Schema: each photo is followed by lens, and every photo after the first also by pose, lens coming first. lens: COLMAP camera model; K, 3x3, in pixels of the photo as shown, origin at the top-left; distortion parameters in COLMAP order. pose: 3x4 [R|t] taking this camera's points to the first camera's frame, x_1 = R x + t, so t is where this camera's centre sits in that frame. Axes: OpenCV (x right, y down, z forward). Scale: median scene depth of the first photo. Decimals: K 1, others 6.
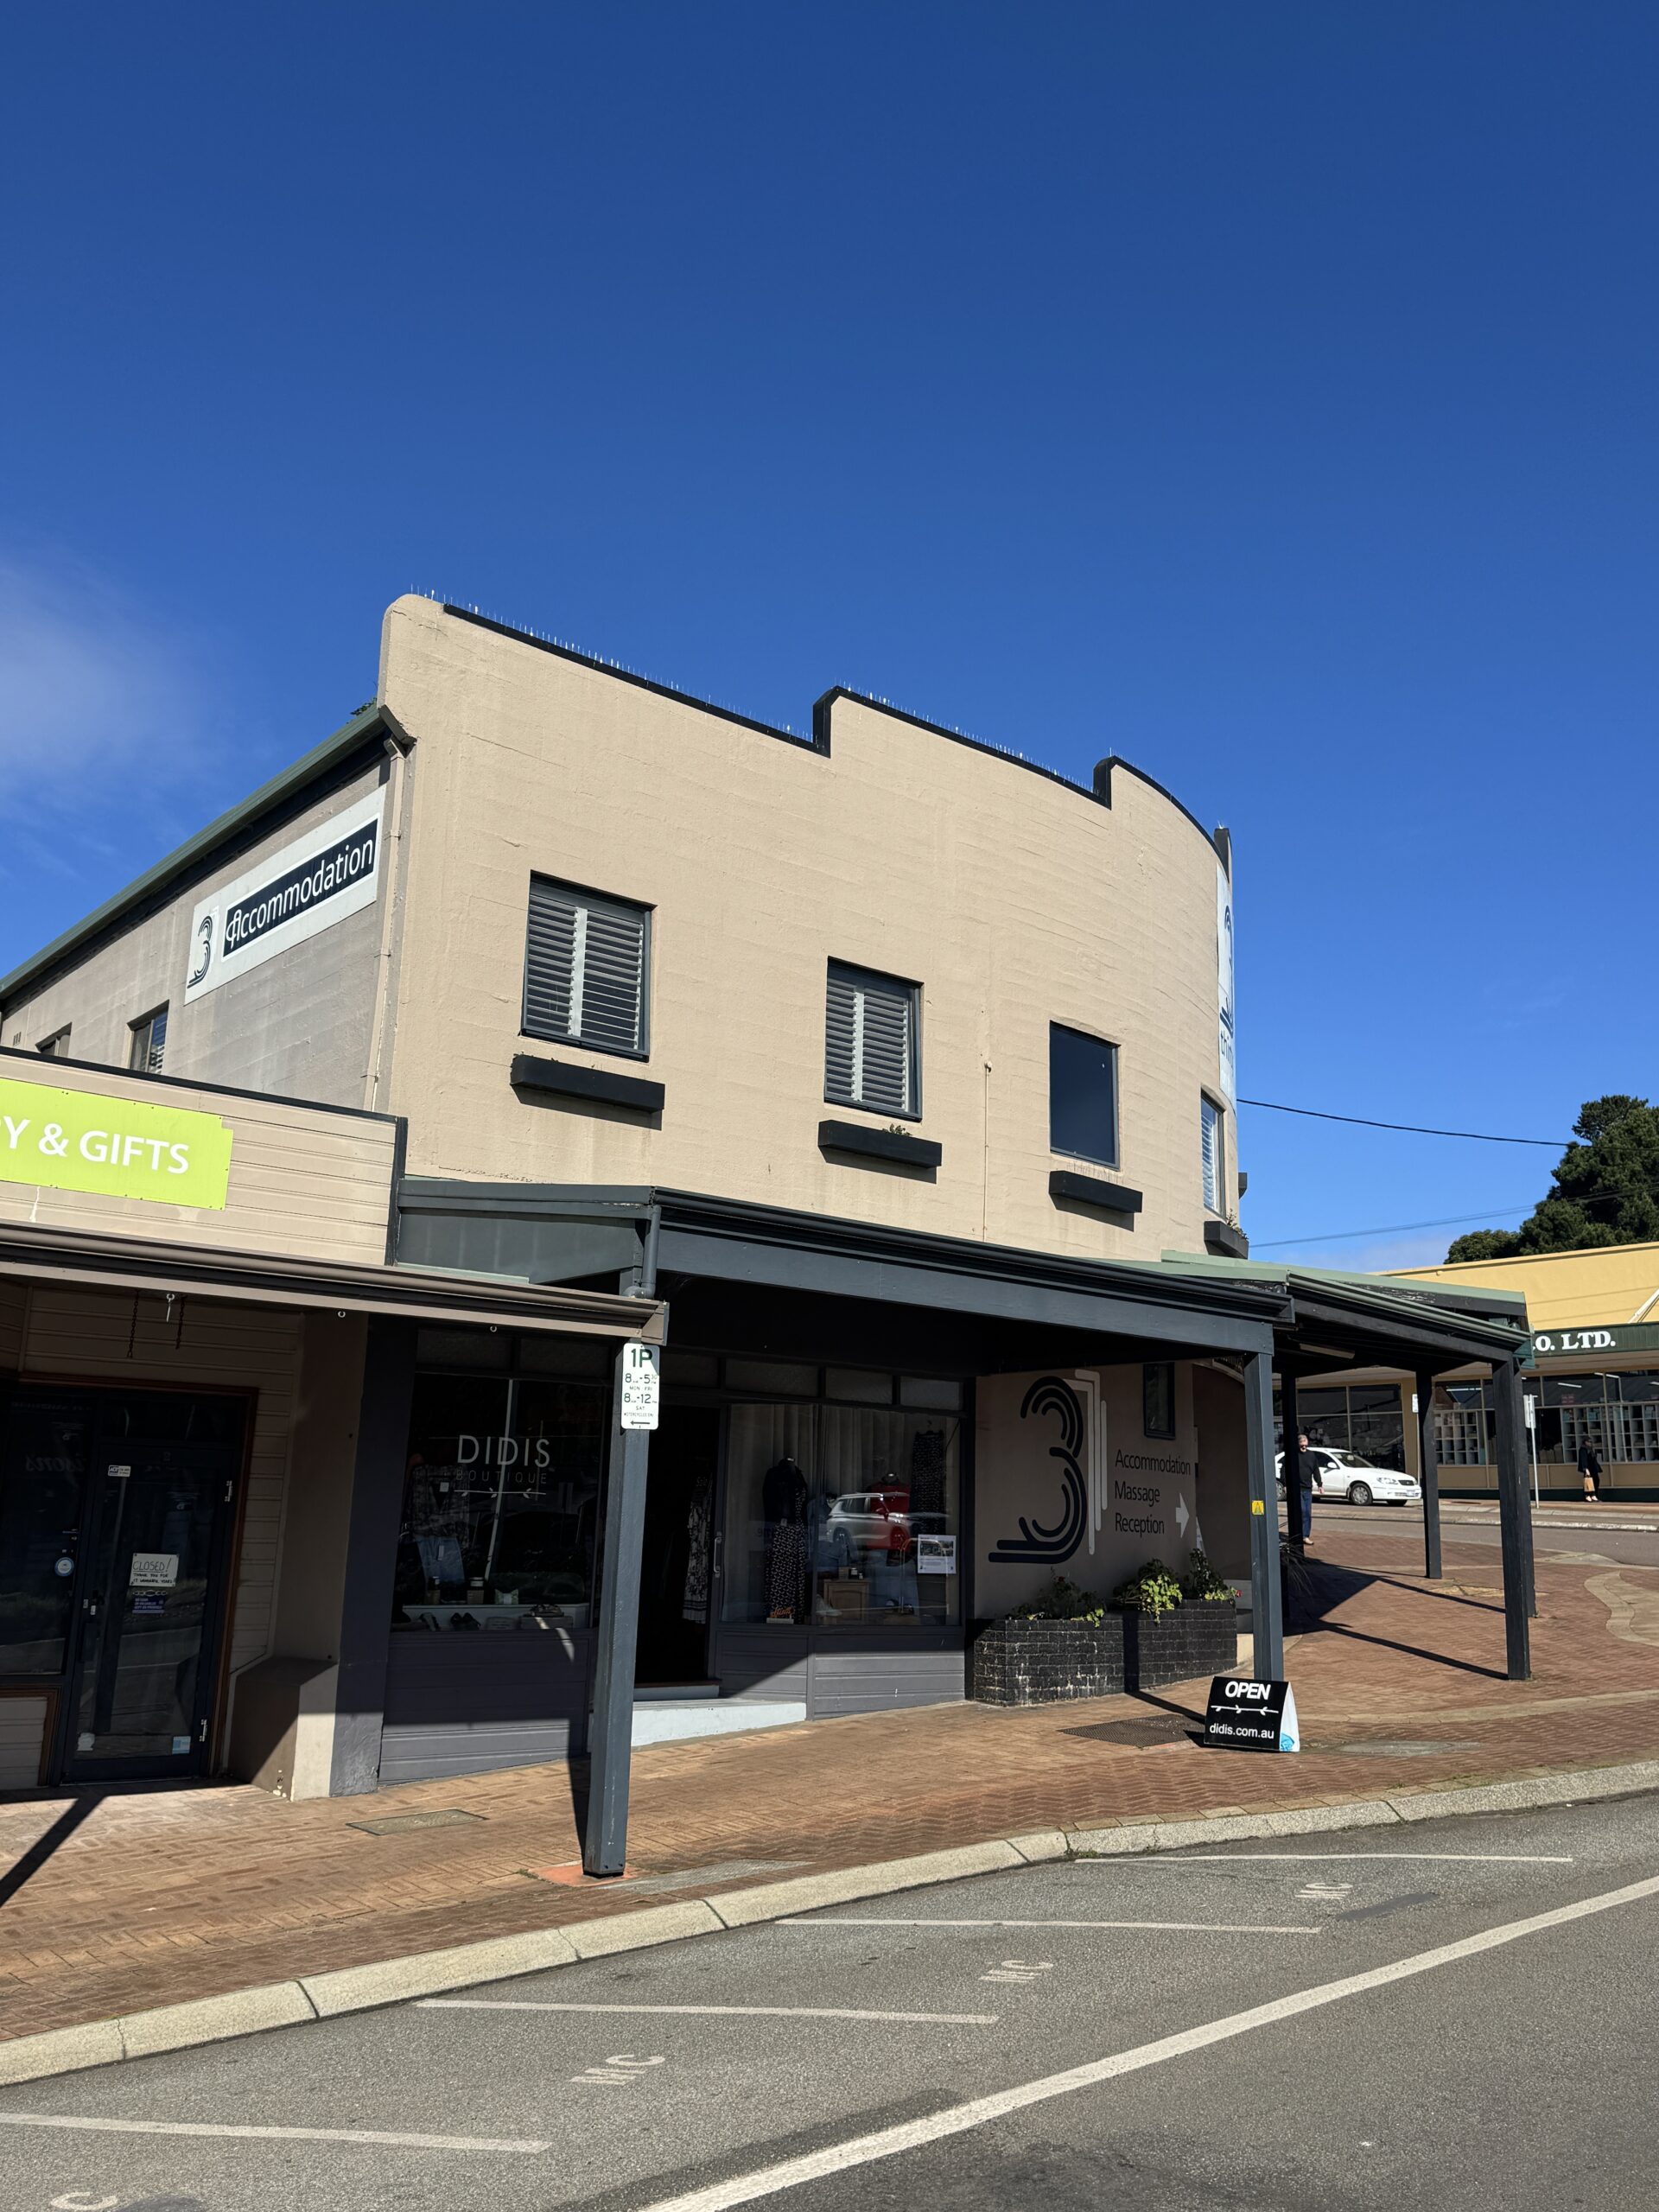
lens RADIAL K [[1820.8, 0, 829.5], [0, 1820.8, 1106.0], [0, 0, 1]] dist [0.194659, -0.402344]
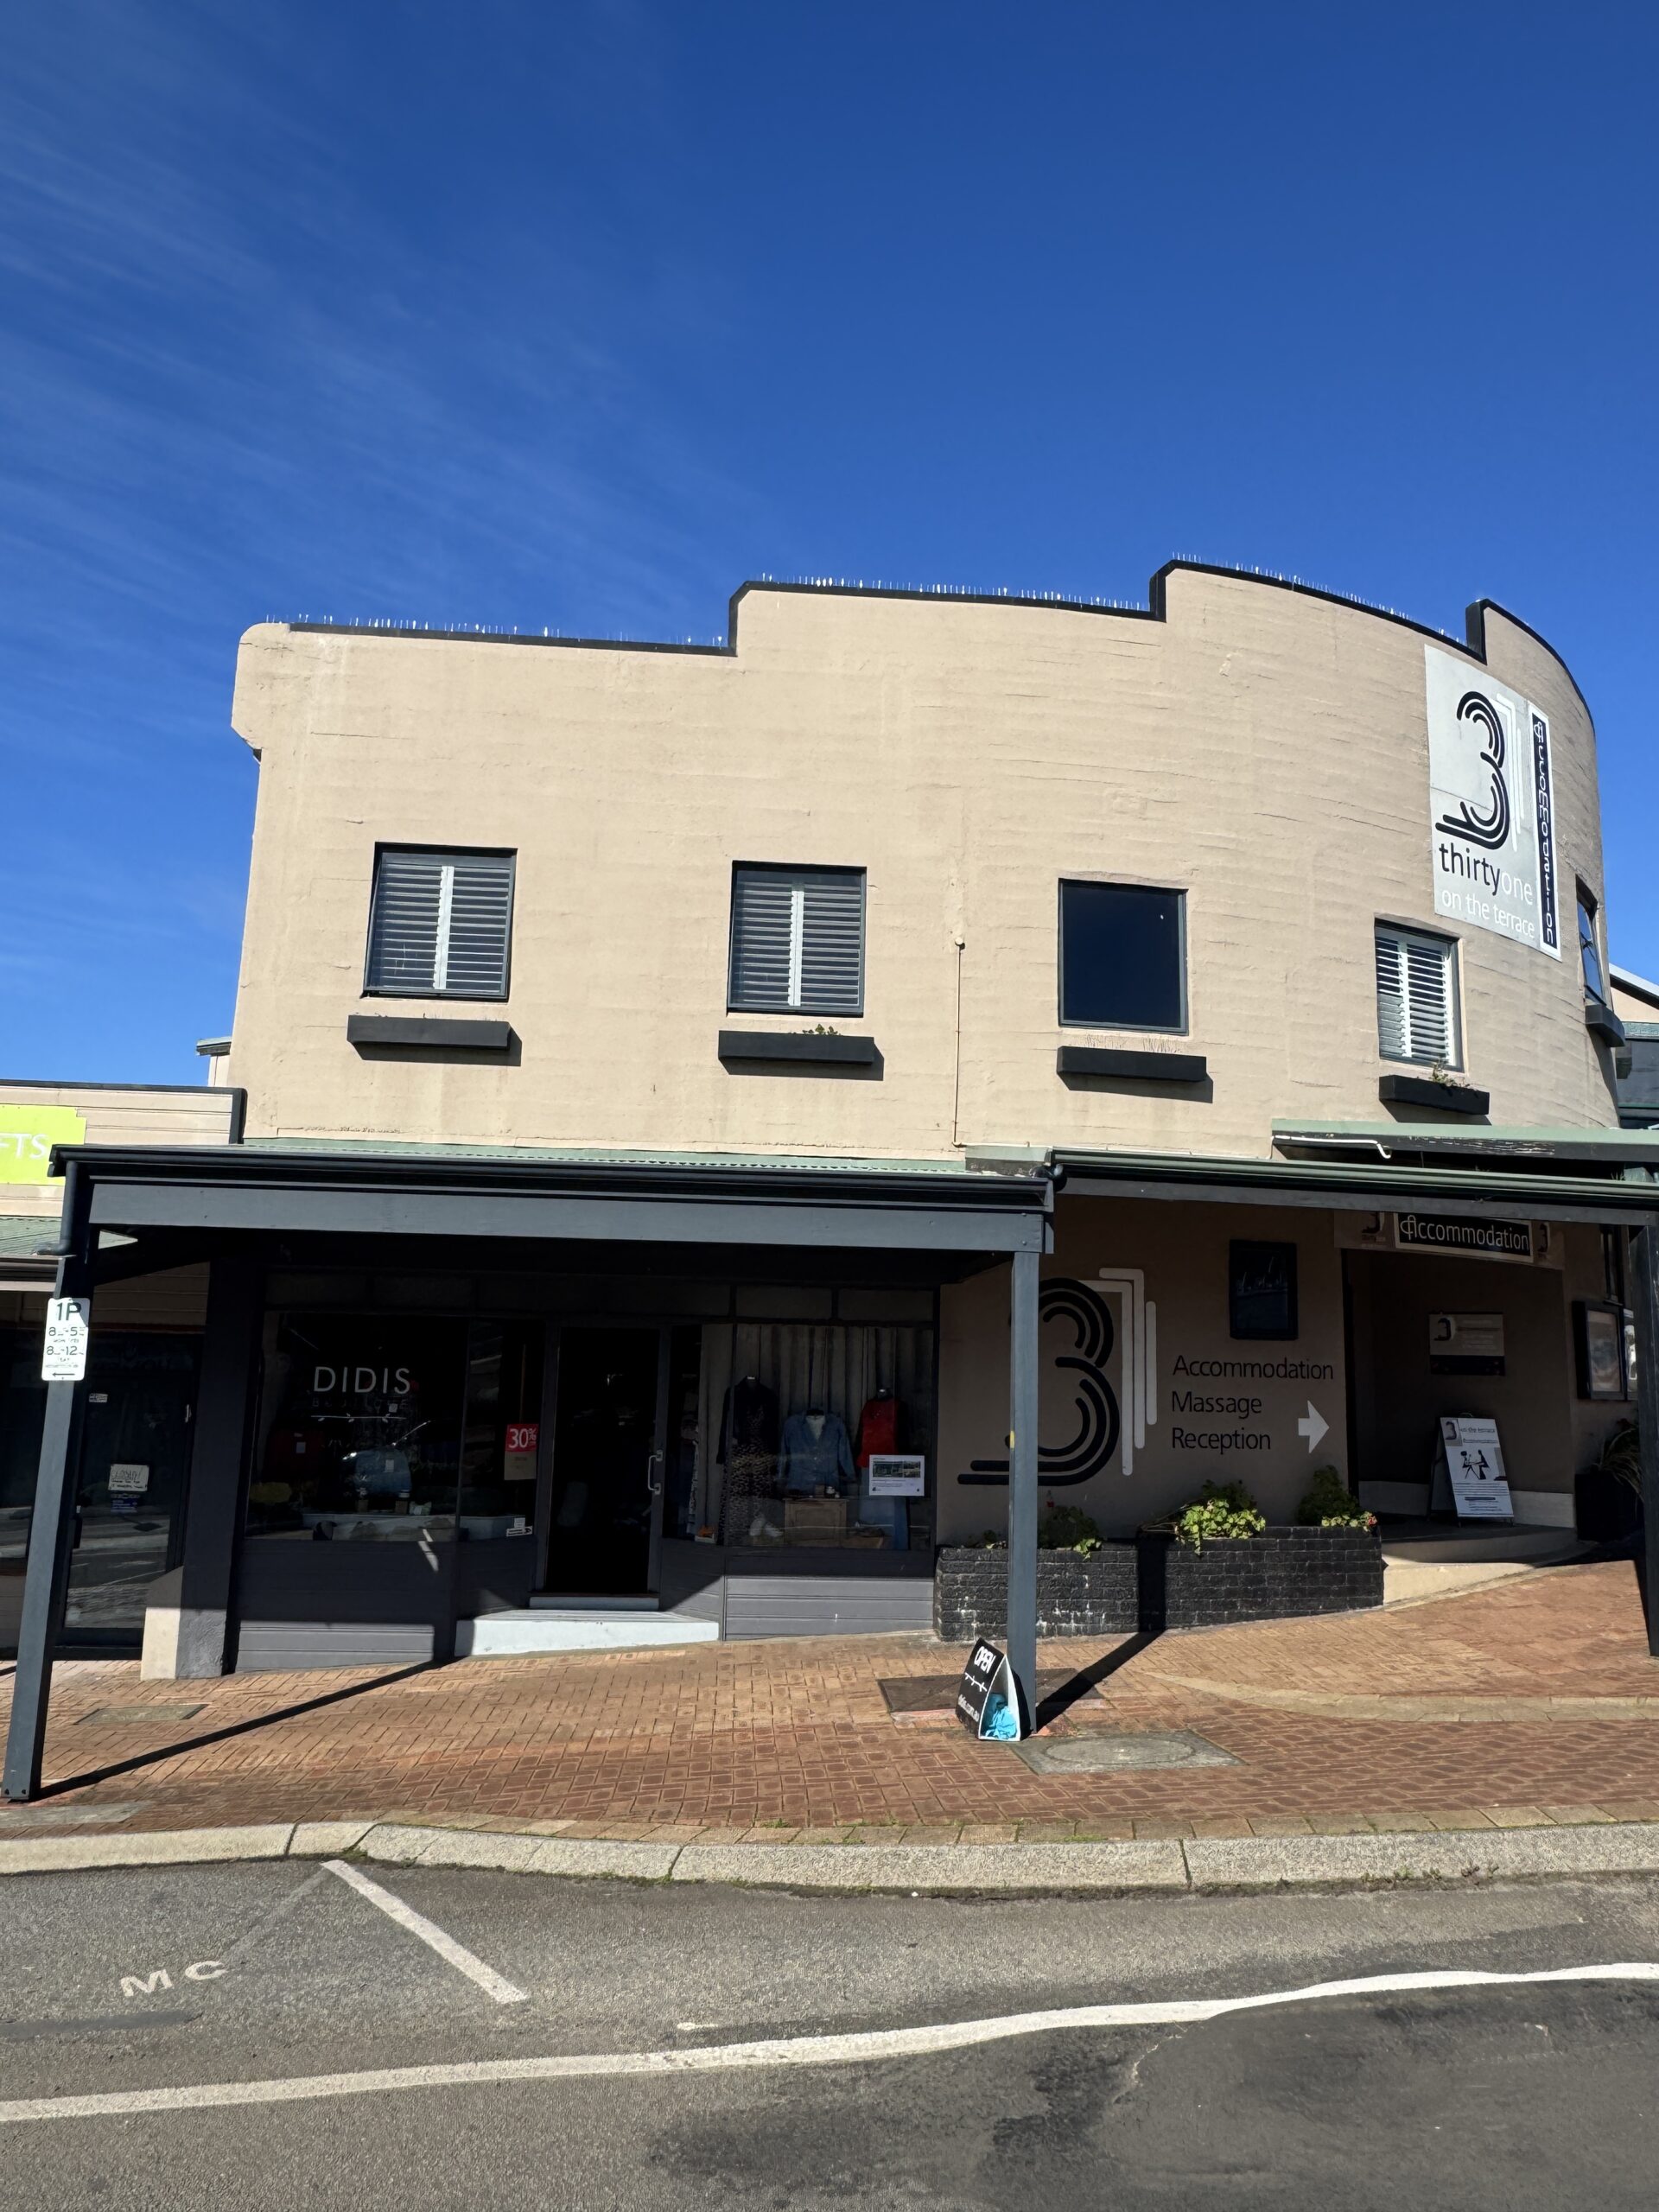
lens RADIAL K [[1524.3, 0, 842.5], [0, 1524.3, 1109.7], [0, 0, 1]] dist [0.000159, 0.000011]
pose [[0.819224, -0.104504, -0.563872, 0.490853], [0.131155, 0.991338, 0.006821, 0.050601], [0.558275, -0.079543, 0.825834, 0.360141]]
